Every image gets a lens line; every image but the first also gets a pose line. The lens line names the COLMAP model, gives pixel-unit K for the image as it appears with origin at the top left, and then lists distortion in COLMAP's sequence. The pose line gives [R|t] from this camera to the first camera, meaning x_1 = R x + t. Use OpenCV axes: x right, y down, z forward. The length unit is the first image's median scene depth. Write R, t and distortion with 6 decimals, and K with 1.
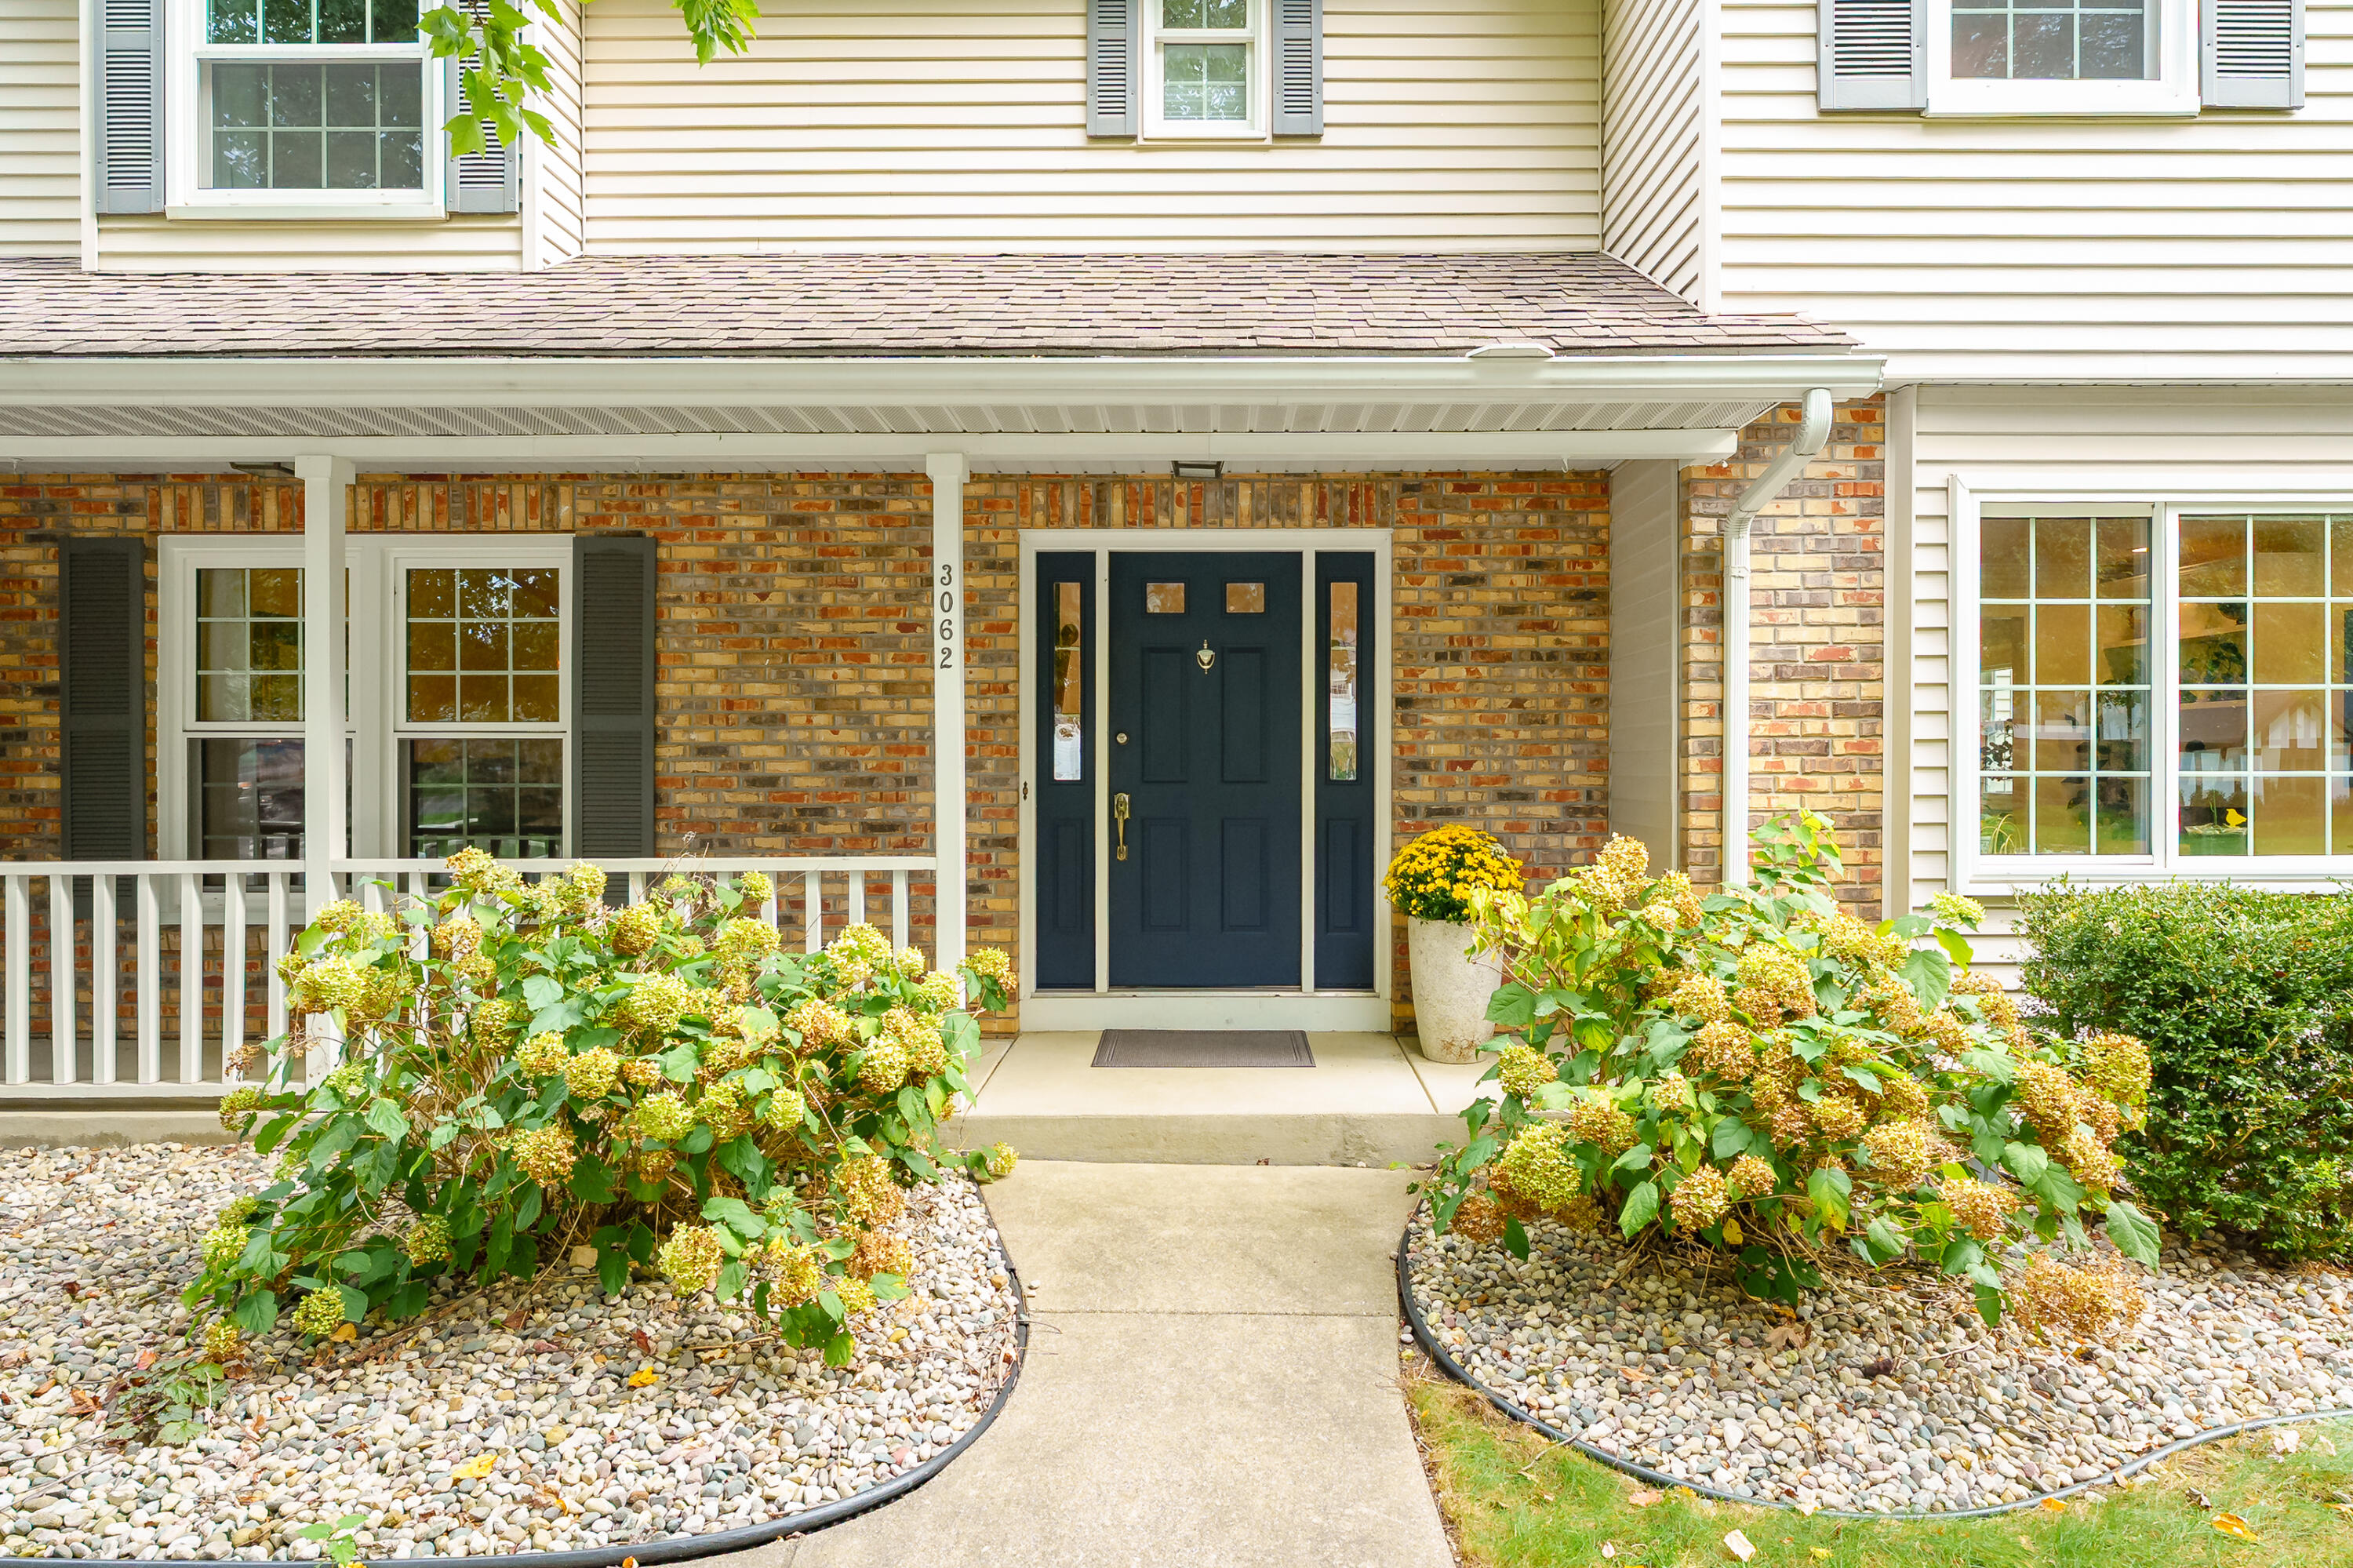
lens RADIAL K [[1288.5, 0, 1198.3], [0, 1288.5, 764.0], [0, 0, 1]] dist [-0.003339, -0.000626]
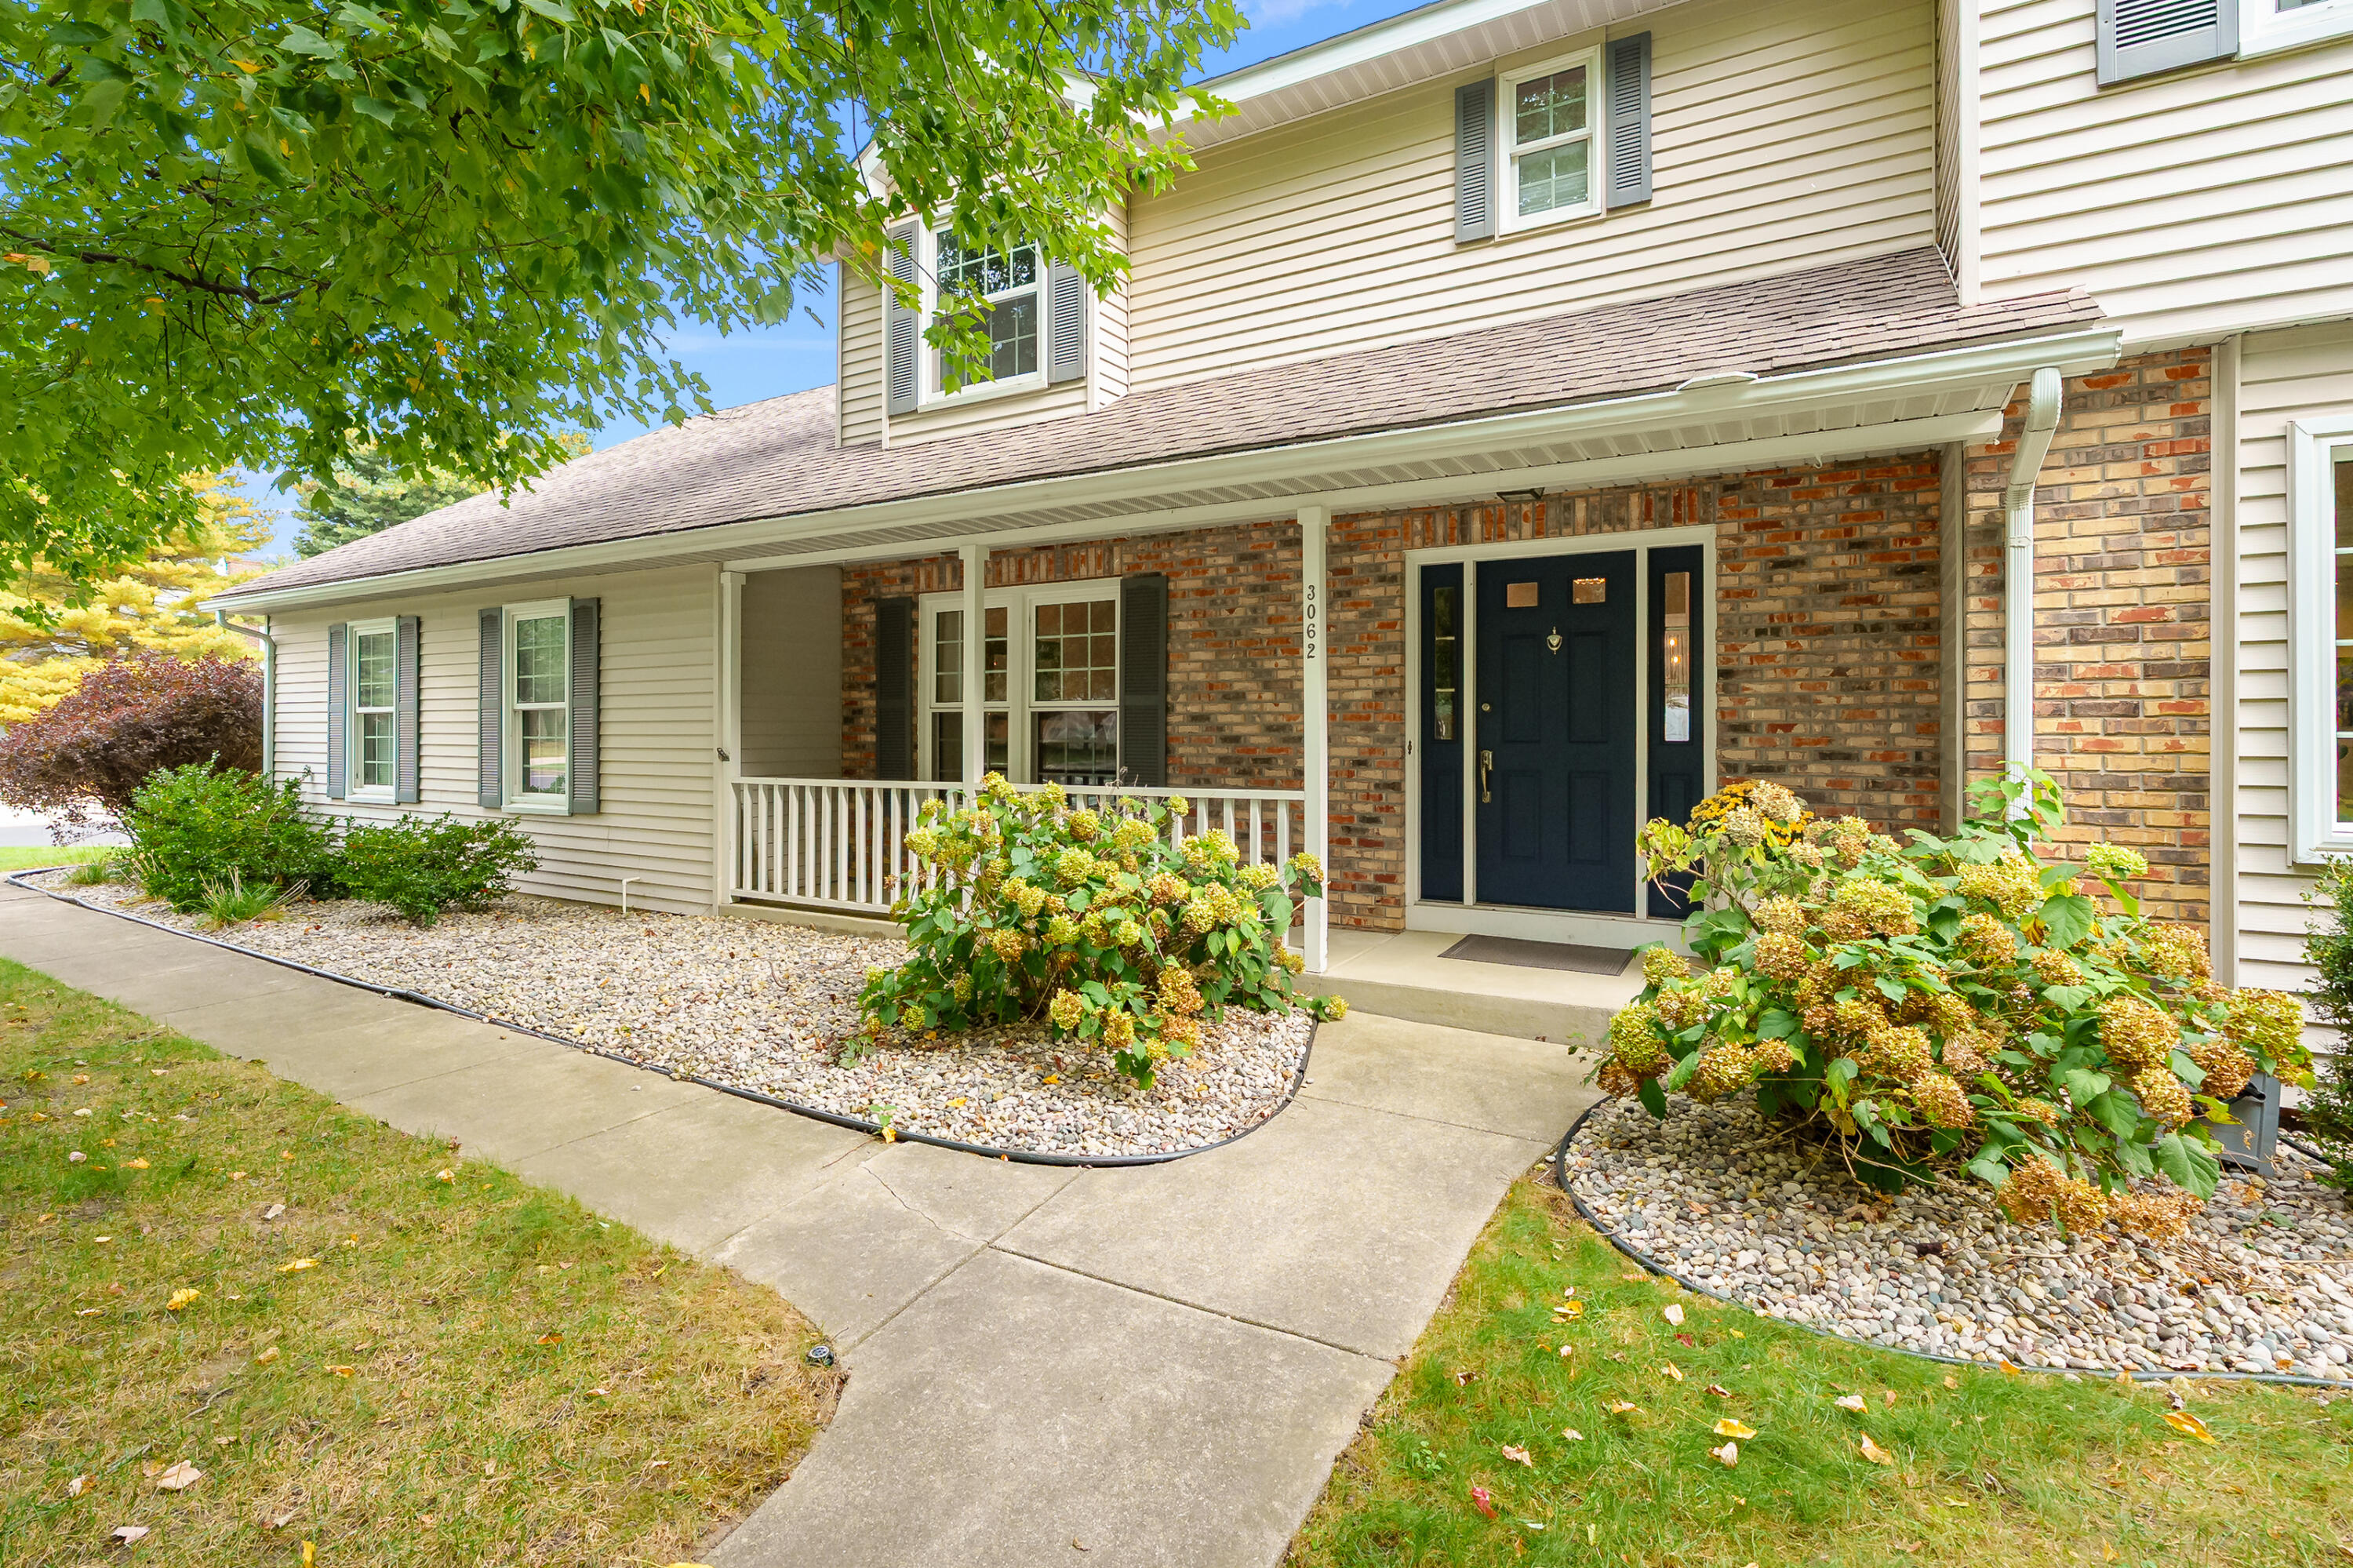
lens RADIAL K [[1084.1, 0, 1167.9], [0, 1084.1, 725.4], [0, 0, 1]] dist [-0.007651, 0.002544]
pose [[0.864349, -0.001204, -0.502891, 0.250595], [-0.002768, 0.999971, -0.007151, 0.008088], [0.502885, 0.007573, 0.864320, -0.102047]]
